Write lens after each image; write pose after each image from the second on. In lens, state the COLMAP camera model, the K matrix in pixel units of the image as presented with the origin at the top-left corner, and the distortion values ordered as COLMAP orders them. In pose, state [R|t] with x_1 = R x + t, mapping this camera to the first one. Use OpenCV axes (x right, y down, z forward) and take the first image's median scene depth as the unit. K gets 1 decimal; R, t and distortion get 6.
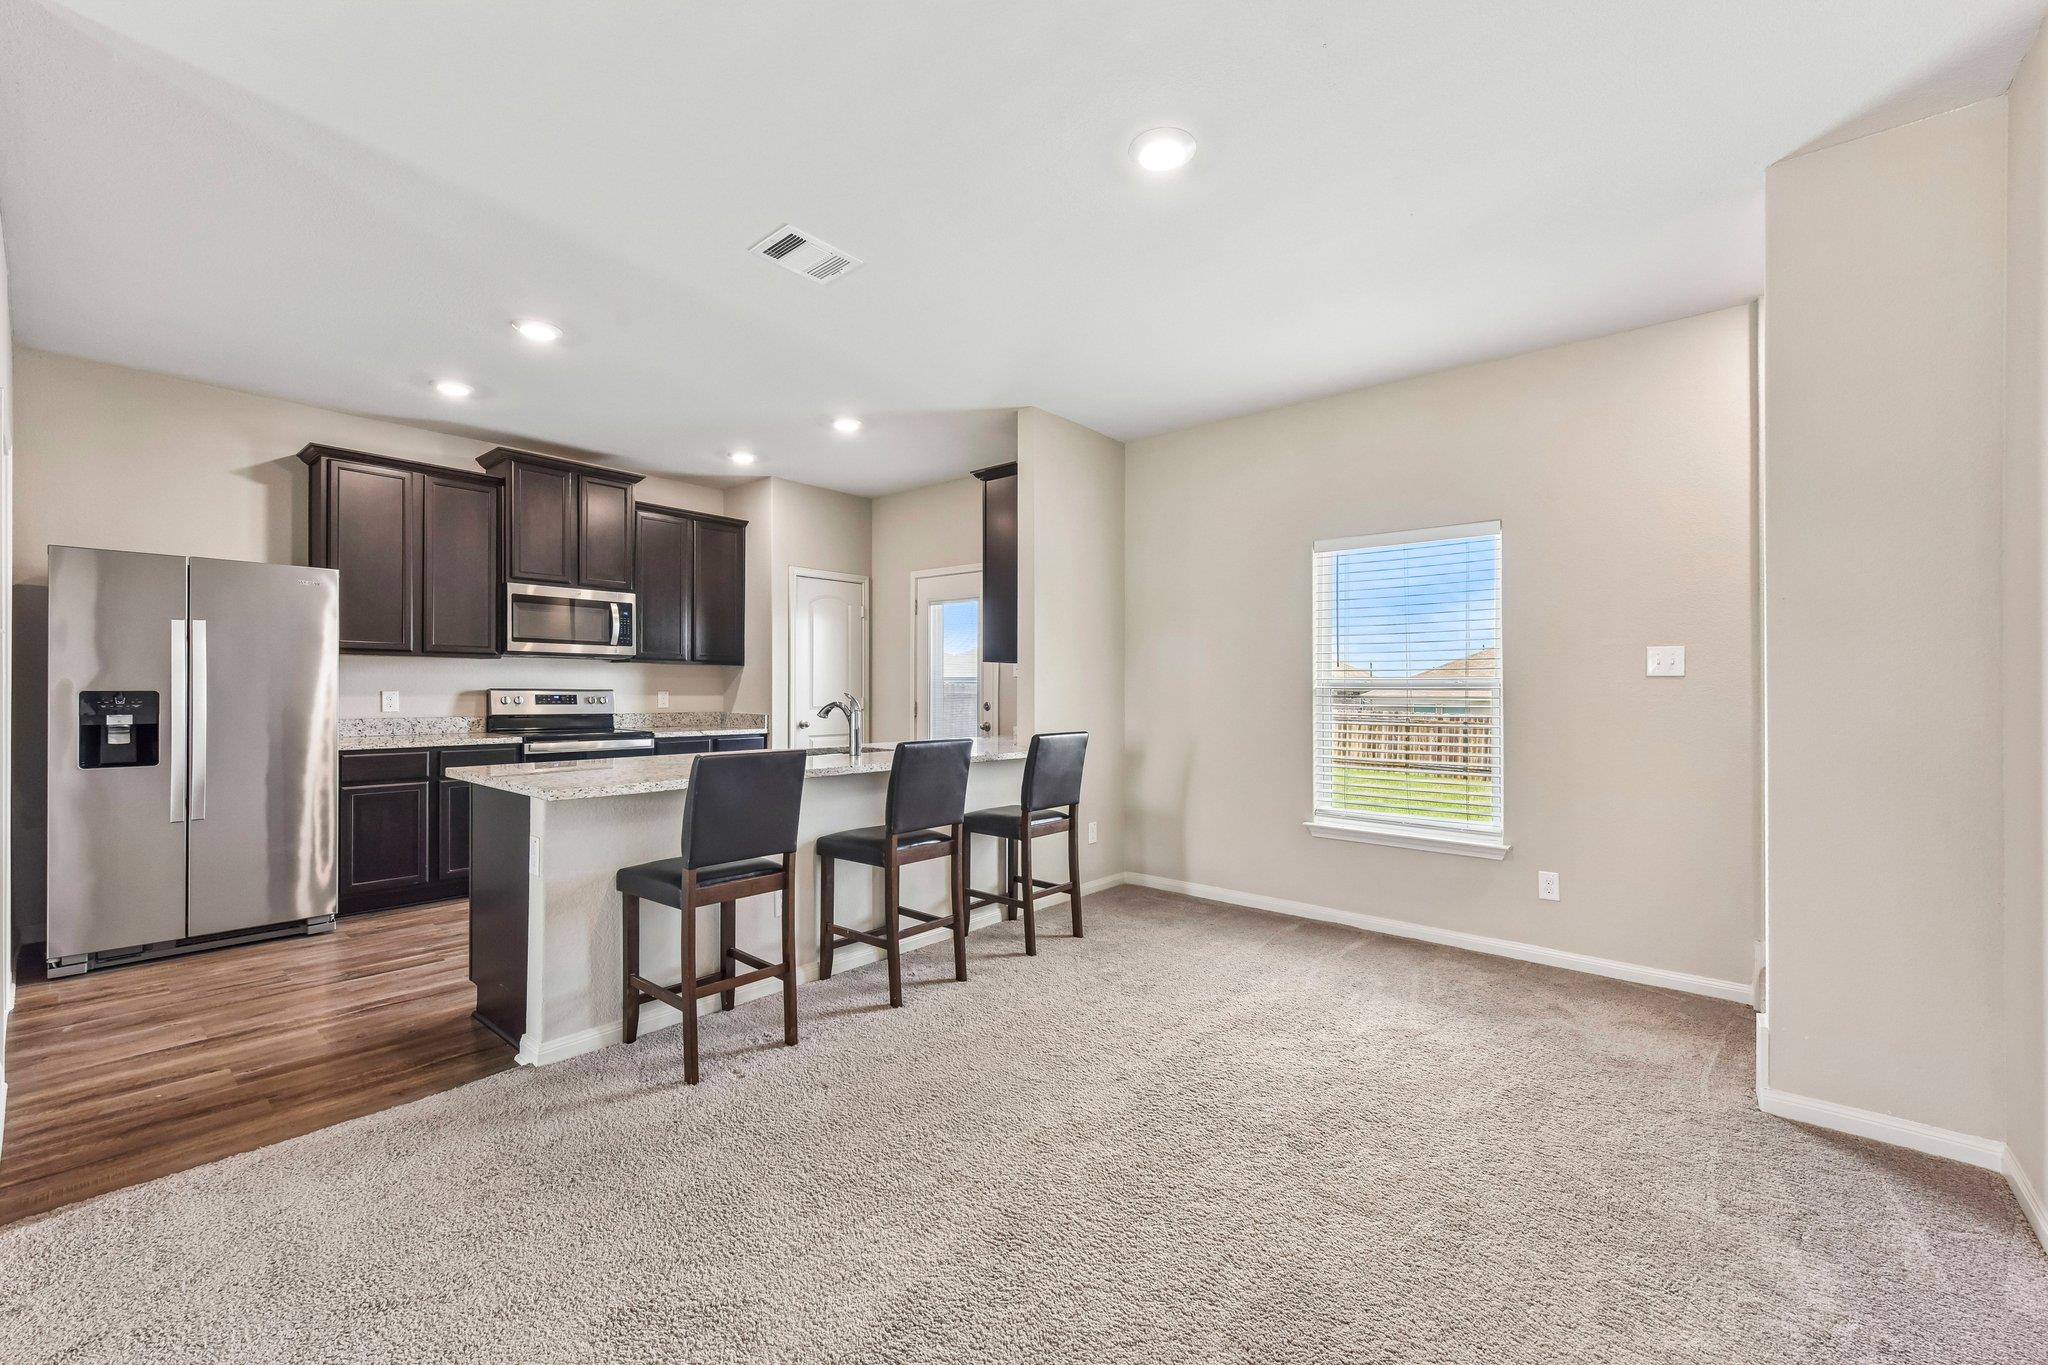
lens RADIAL K [[825.5, 0, 1030.5], [0, 825.5, 695.6], [0, 0, 1]] dist [0.002775, -0.000697]
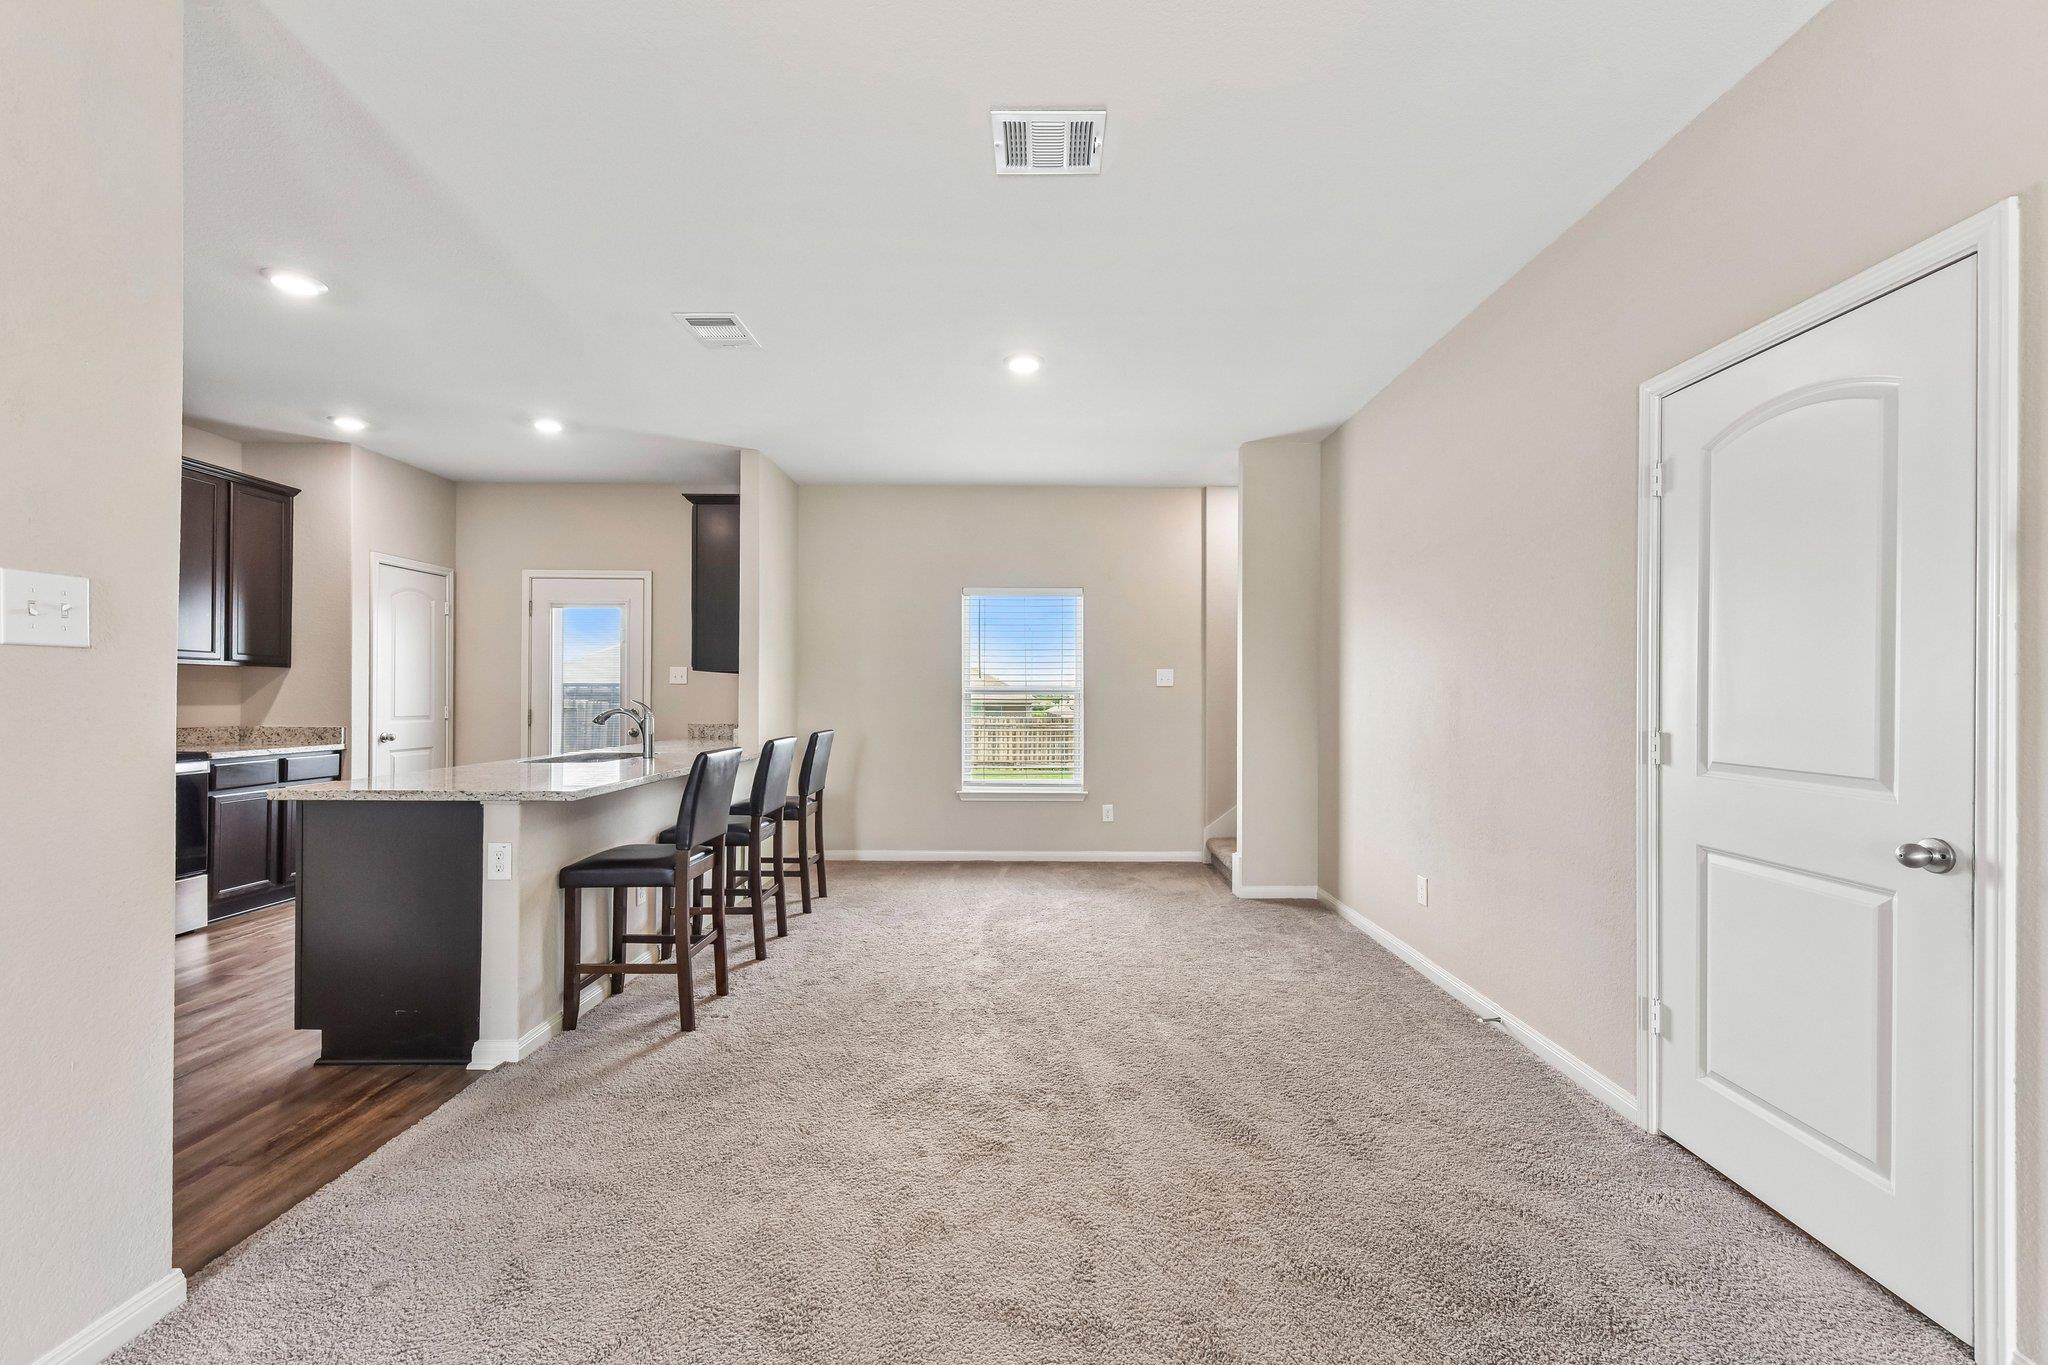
lens RADIAL K [[825.5, 0, 1033.9], [0, 825.5, 692.5], [0, 0, 1]] dist [0.002775, -0.000697]
pose [[0.759374, -0.002762, 0.650648, -0.440728], [0.008870, 0.999942, -0.006107, -0.000509], [-0.650593, 0.010409, 0.759355, -0.120368]]
